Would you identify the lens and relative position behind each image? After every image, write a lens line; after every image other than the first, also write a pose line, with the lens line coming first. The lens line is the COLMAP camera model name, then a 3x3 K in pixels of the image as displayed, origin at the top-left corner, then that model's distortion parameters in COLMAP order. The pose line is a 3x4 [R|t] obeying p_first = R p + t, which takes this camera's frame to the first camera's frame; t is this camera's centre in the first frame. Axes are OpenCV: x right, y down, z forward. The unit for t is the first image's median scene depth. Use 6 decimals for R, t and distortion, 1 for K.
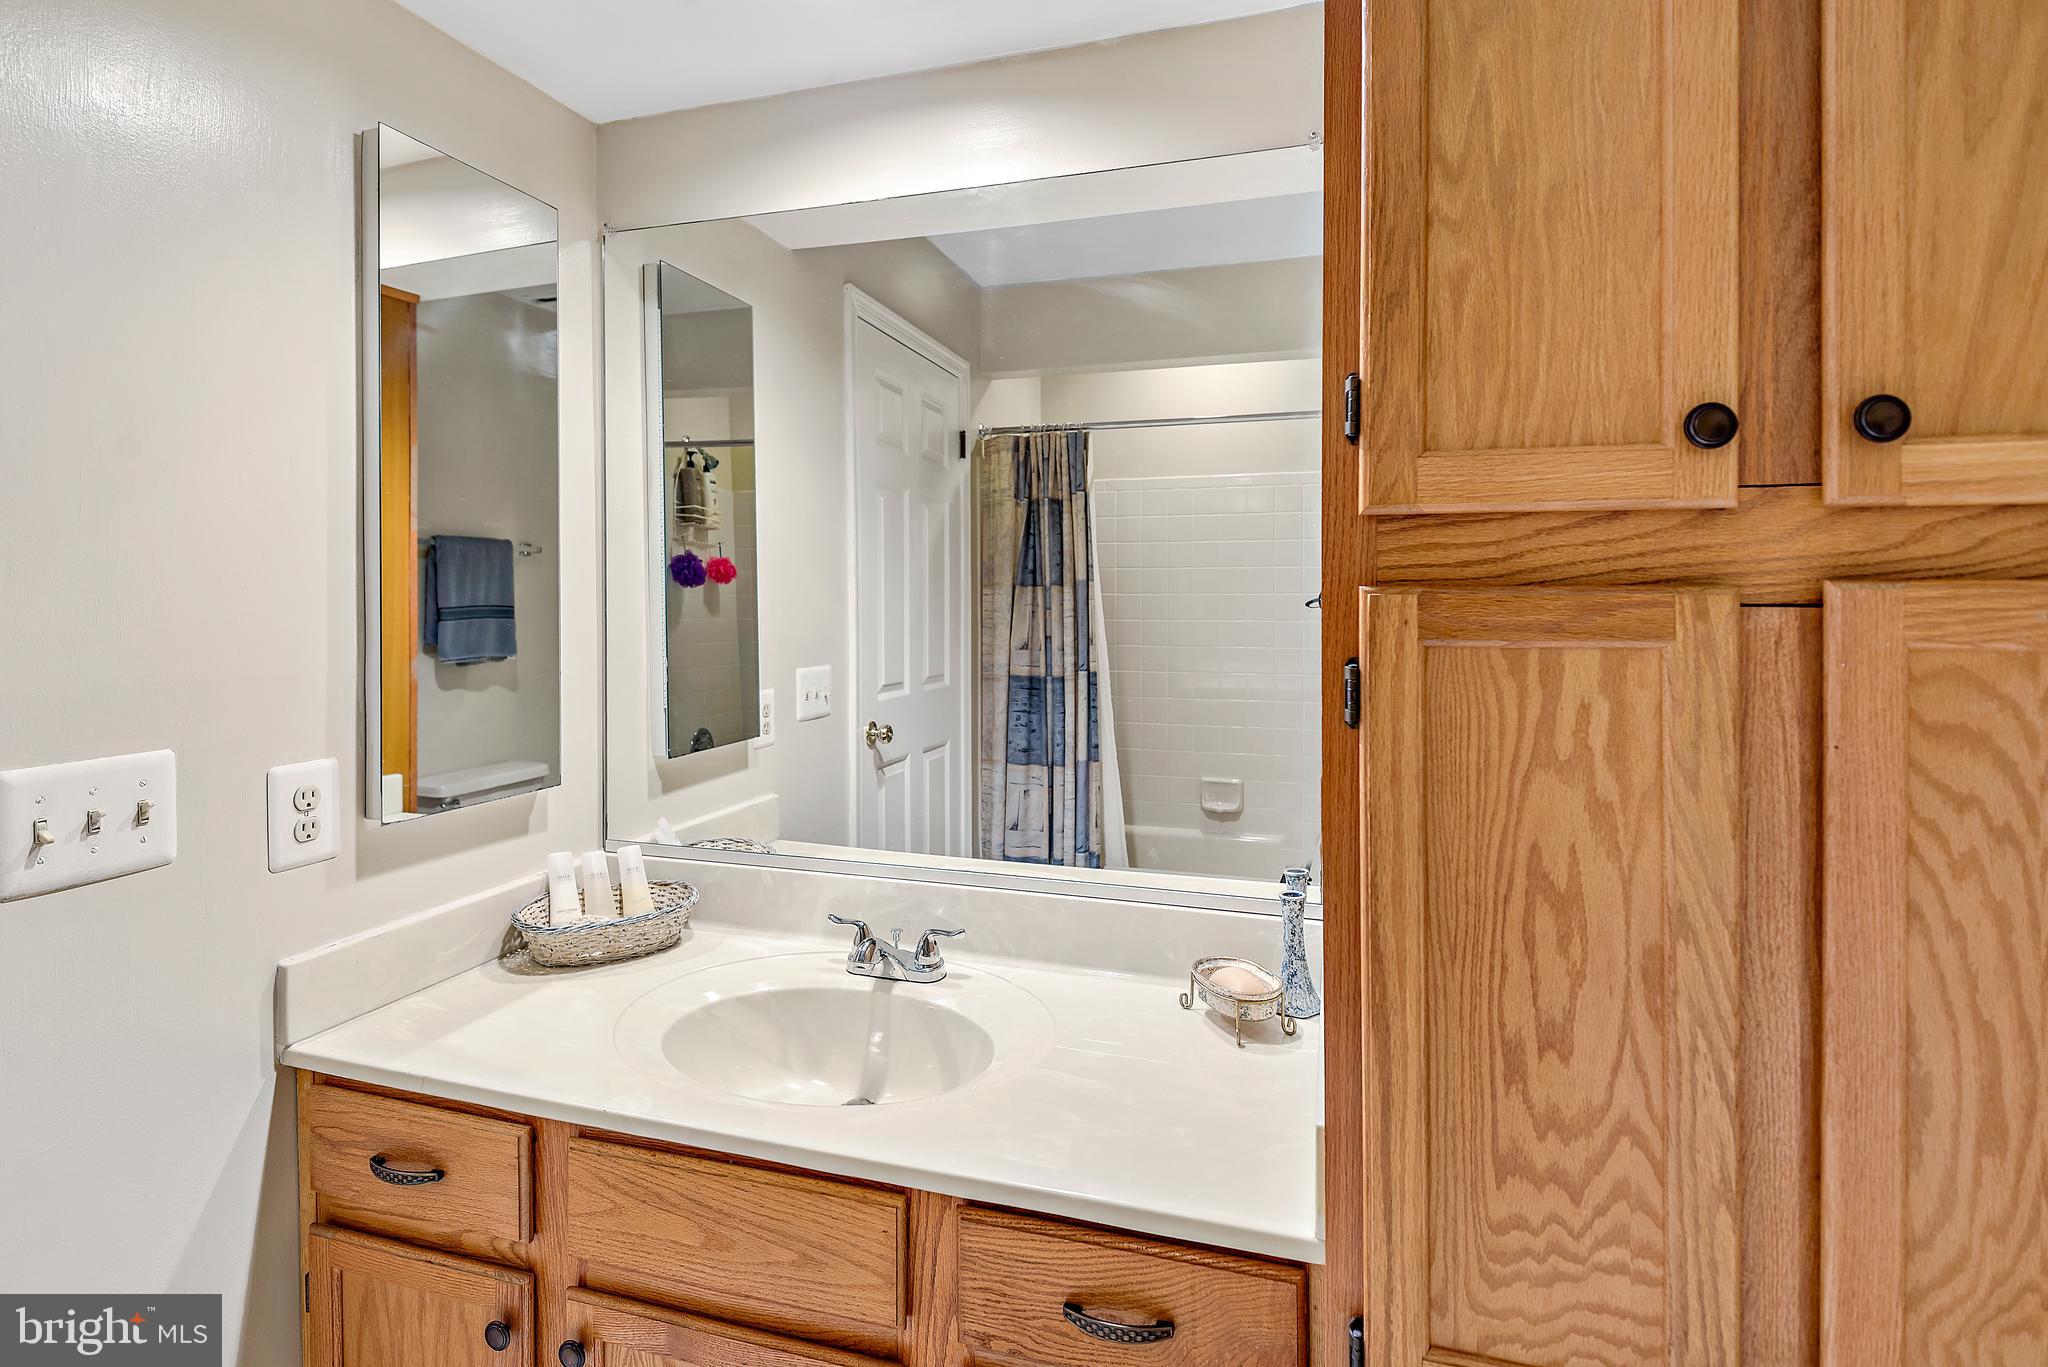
lens RADIAL K [[1006.8, 0, 1026.5], [0, 1006.8, 615.5], [0, 0, 1]] dist [0.028850, -0.025808]
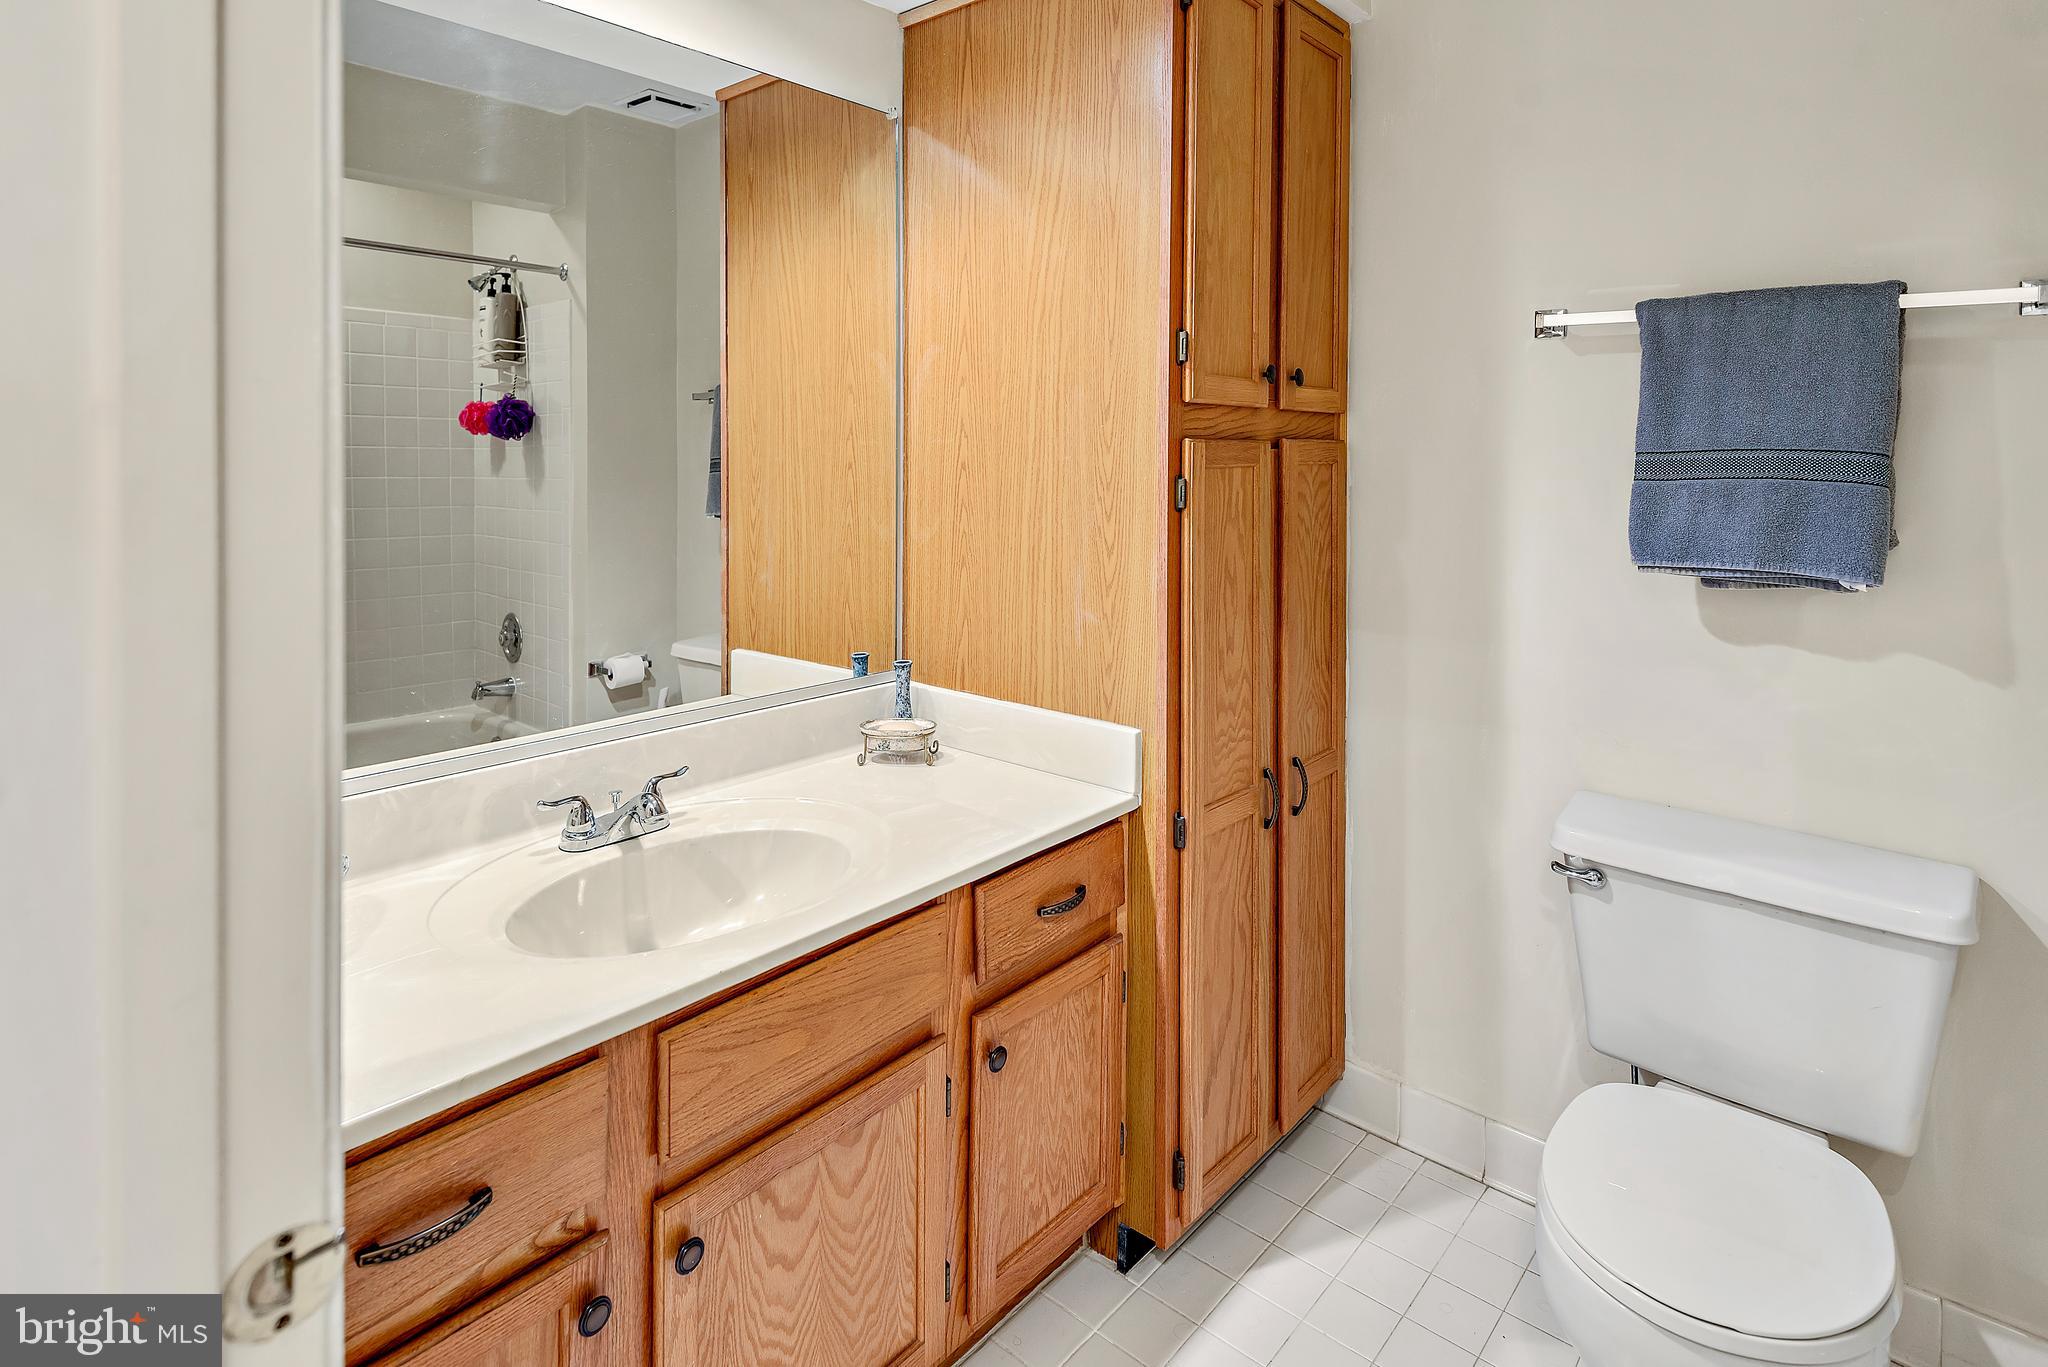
lens RADIAL K [[1057.1, 0, 1033.7], [0, 1057.1, 494.6], [0, 0, 1]] dist [0.030254, -0.021215]
pose [[0.400862, -0.035856, 0.915437, -1.732492], [0.017594, 0.999351, 0.031438, 0.011239], [-0.915970, 0.003503, 0.401232, 0.458288]]
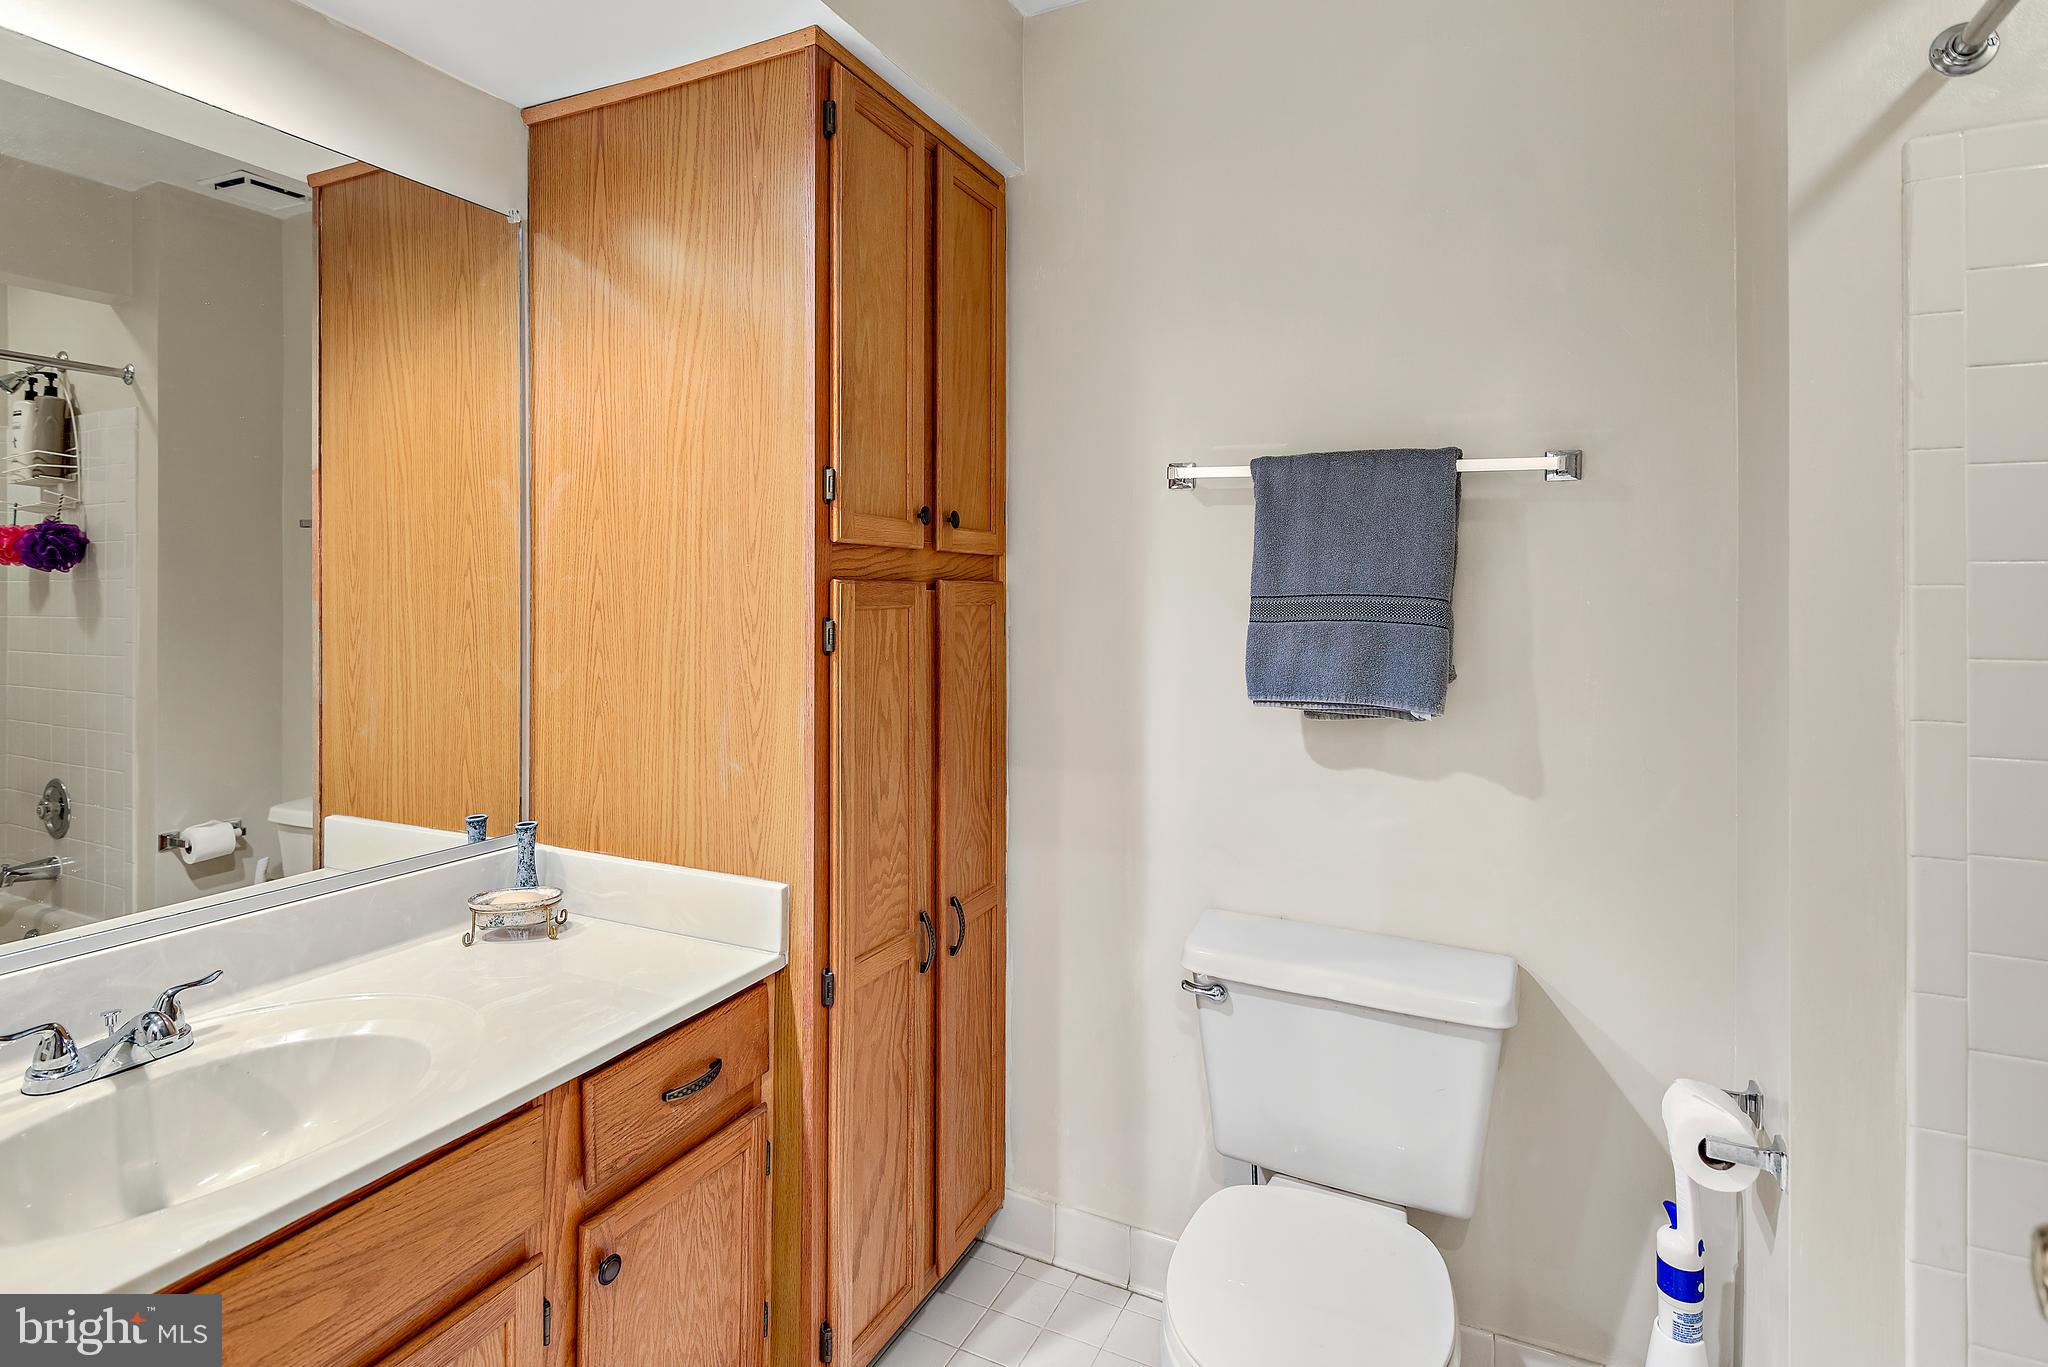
lens RADIAL K [[1006.8, 0, 1026.5], [0, 1006.8, 615.5], [0, 0, 1]] dist [0.028850, -0.025808]
pose [[0.143455, -0.025602, 0.989326, -1.544518], [0.012996, 0.999628, 0.023984, -0.001616], [-0.989572, 0.009417, 0.143734, 0.378819]]
